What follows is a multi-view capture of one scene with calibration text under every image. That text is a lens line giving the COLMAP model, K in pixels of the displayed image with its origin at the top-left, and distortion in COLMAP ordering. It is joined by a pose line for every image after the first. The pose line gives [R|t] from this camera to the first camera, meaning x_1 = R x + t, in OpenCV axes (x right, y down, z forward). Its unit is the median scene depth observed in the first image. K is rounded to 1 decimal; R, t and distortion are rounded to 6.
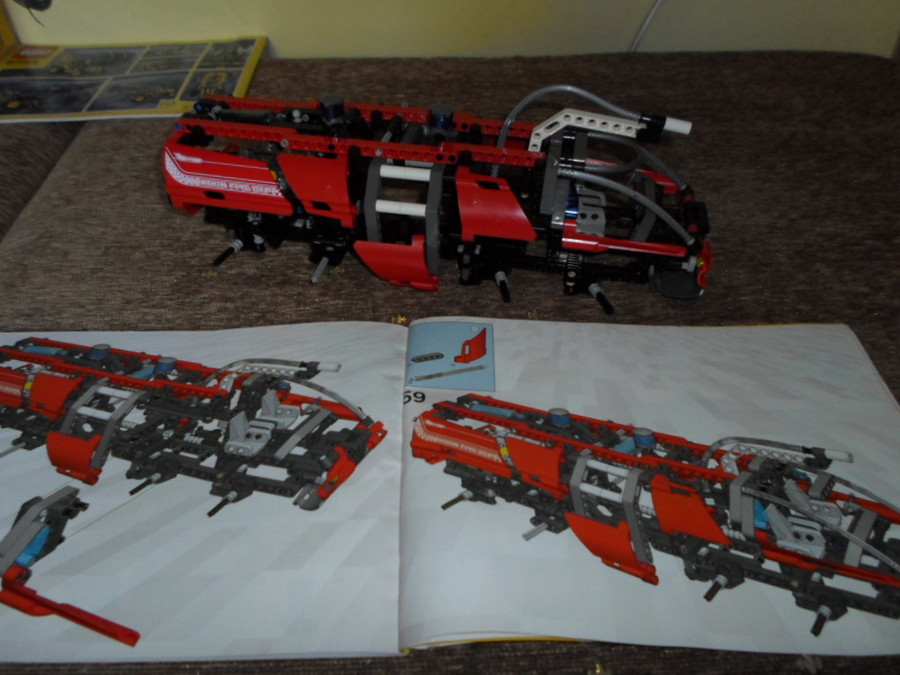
lens RADIAL K [[680.4, 0, 447.5], [0, 680.4, 340.6], [0, 0, 1]] dist [-0.029447, -0.000082]
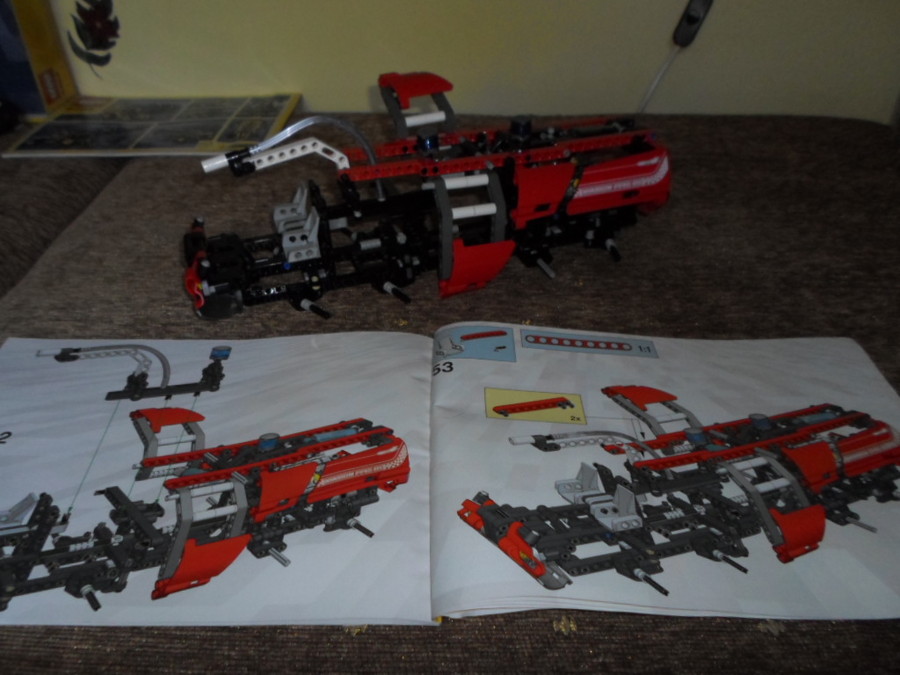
lens RADIAL K [[680.4, 0, 446.6], [0, 680.4, 337.0], [0, 0, 1]] dist [-0.029447, -0.000082]
pose [[0.998654, 0.033439, -0.039659, 0.032131], [-0.038043, 0.991839, -0.121688, 0.085568], [0.035266, 0.123033, 0.991776, -0.040029]]
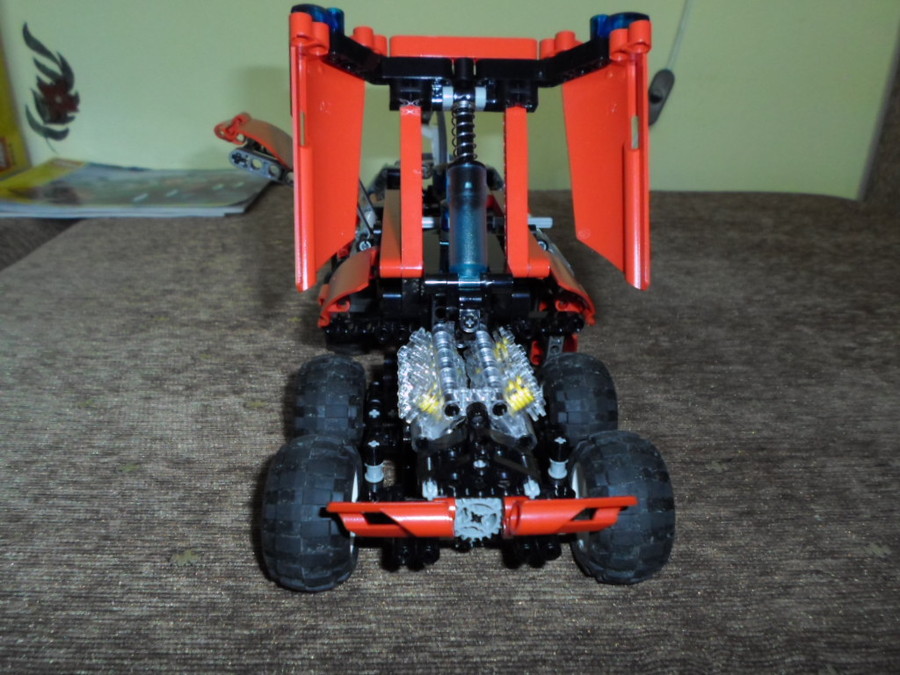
lens RADIAL K [[680.4, 0, 447.5], [0, 680.4, 337.9], [0, 0, 1]] dist [-0.029447, -0.000082]
pose [[0.999682, 0.025034, -0.002938, 0.043111], [-0.024729, 0.951544, -0.306517, 0.163179], [-0.004878, 0.306492, 0.951861, 0.077595]]
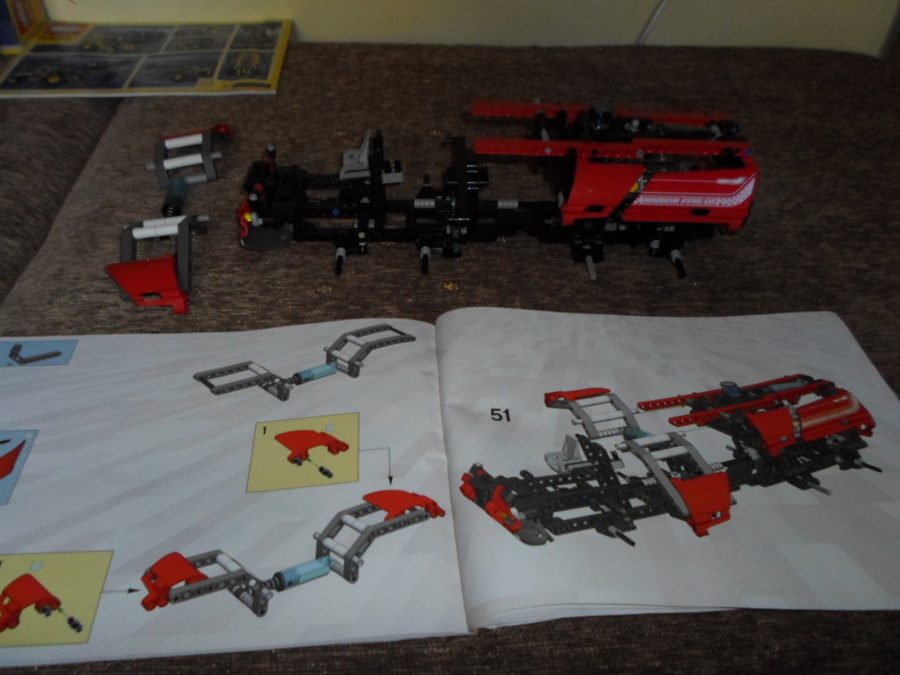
lens RADIAL K [[680.4, 0, 448.9], [0, 680.4, 336.7], [0, 0, 1]] dist [-0.029447, -0.000082]
pose [[0.999160, 0.010442, 0.039614, -0.085379], [-0.011036, 0.999829, 0.014806, 0.024159], [-0.039453, -0.015231, 0.999105, -0.069464]]
